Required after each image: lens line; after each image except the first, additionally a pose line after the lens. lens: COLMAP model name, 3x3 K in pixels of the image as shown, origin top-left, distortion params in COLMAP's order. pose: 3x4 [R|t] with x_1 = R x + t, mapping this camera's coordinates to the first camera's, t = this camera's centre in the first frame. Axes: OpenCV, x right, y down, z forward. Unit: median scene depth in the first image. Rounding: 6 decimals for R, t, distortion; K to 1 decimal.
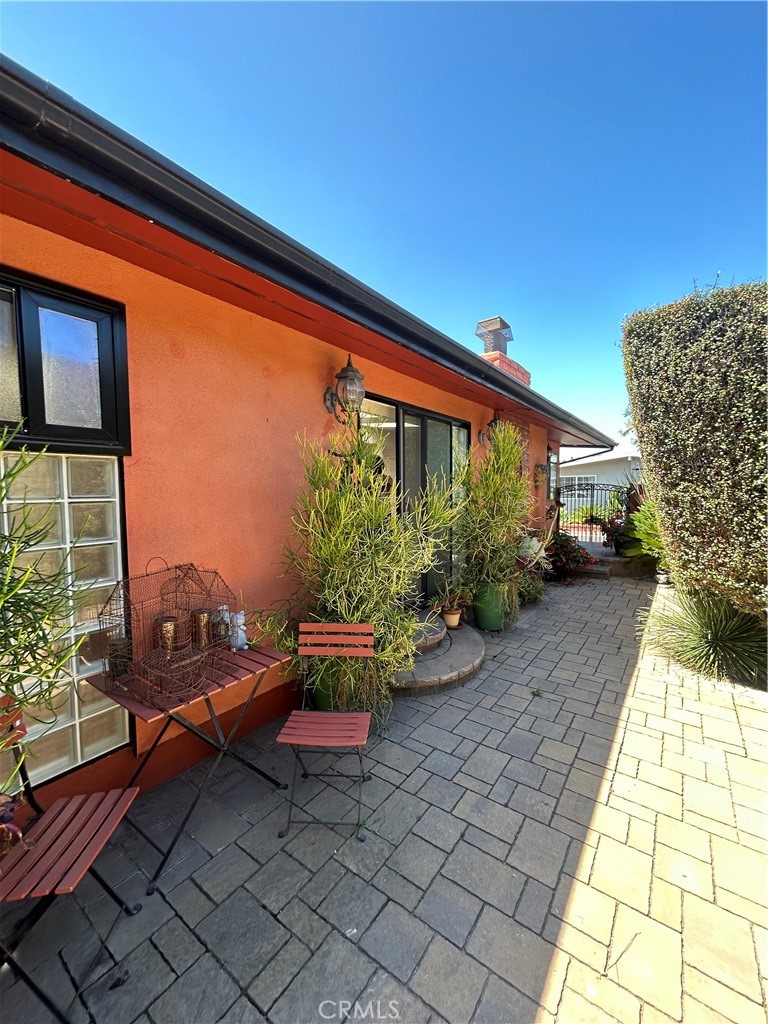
lens RADIAL K [[412.2, 0, 385.0], [0, 412.2, 512.0], [0, 0, 1]] dist [0.000875, 0.000228]
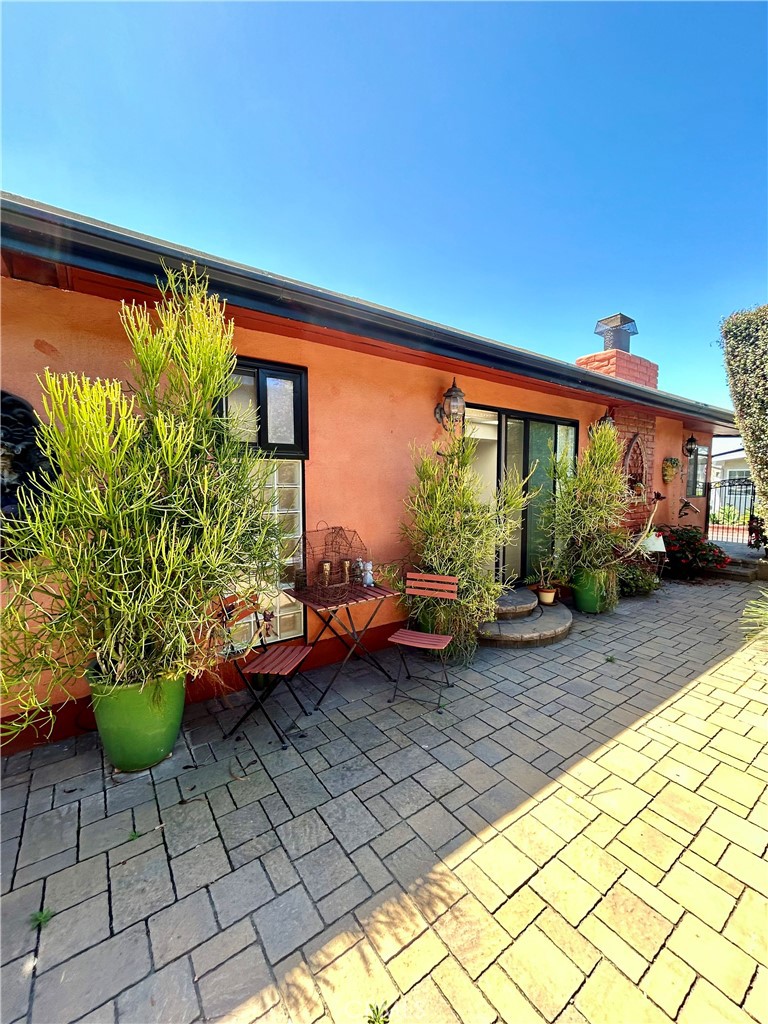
lens RADIAL K [[412.2, 0, 385.0], [0, 412.2, 512.0], [0, 0, 1]] dist [0.000875, 0.000228]
pose [[0.947949, 0.029624, -0.317043, 0.150744], [-0.025073, 0.999516, 0.018426, 0.026204], [0.317435, -0.009517, 0.948232, -0.352153]]
